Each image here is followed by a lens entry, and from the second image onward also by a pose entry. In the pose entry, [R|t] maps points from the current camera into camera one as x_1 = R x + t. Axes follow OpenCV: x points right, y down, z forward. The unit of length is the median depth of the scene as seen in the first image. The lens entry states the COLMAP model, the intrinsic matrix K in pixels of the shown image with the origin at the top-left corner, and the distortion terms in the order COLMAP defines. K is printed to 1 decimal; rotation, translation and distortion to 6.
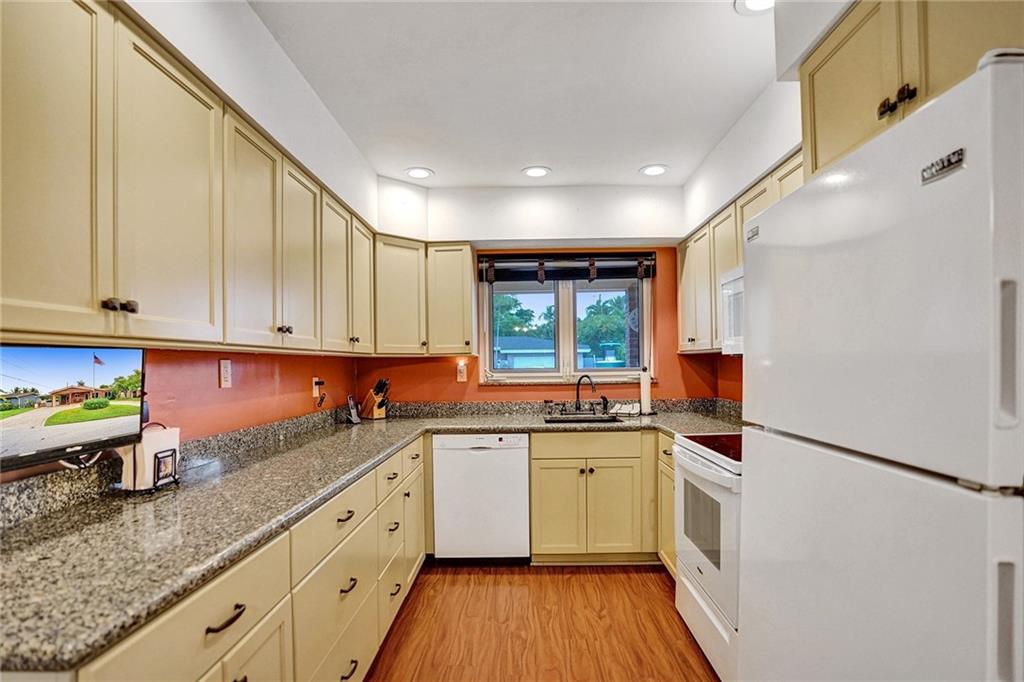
lens RADIAL K [[493.9, 0, 485.8], [0, 493.9, 362.7], [0, 0, 1]] dist [-0.071173, 0.026376]
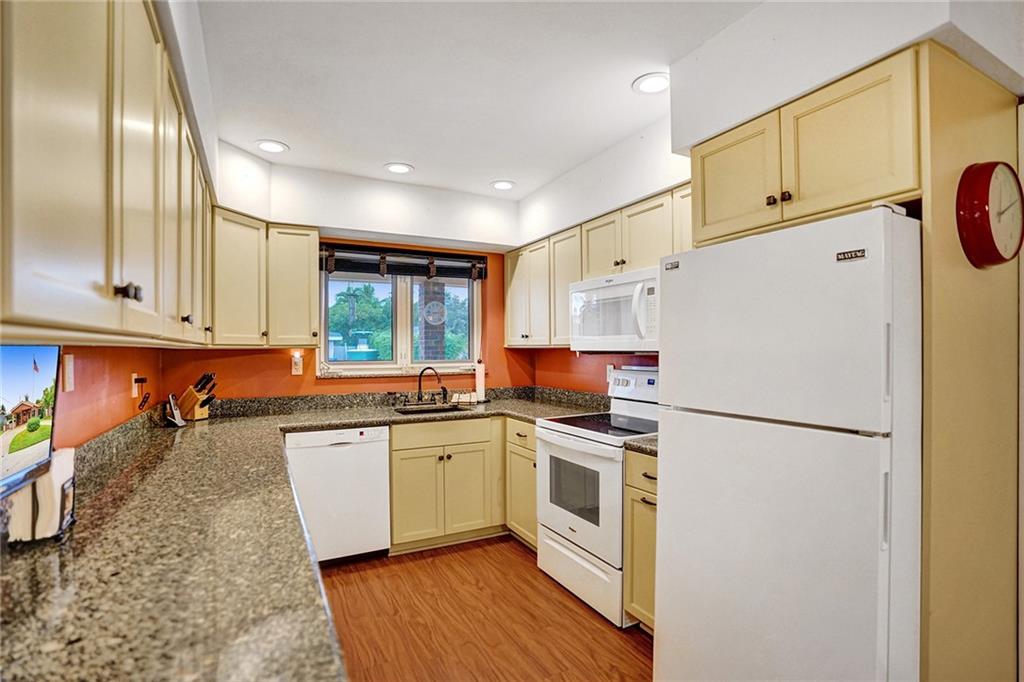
lens RADIAL K [[493.9, 0, 492.7], [0, 493.9, 350.0], [0, 0, 1]] dist [-0.071173, 0.026376]
pose [[0.872169, 0.007340, 0.489150, -0.221583], [-0.006305, 0.999973, -0.003764, -0.009476], [-0.489164, 0.000198, 0.872192, 0.017991]]
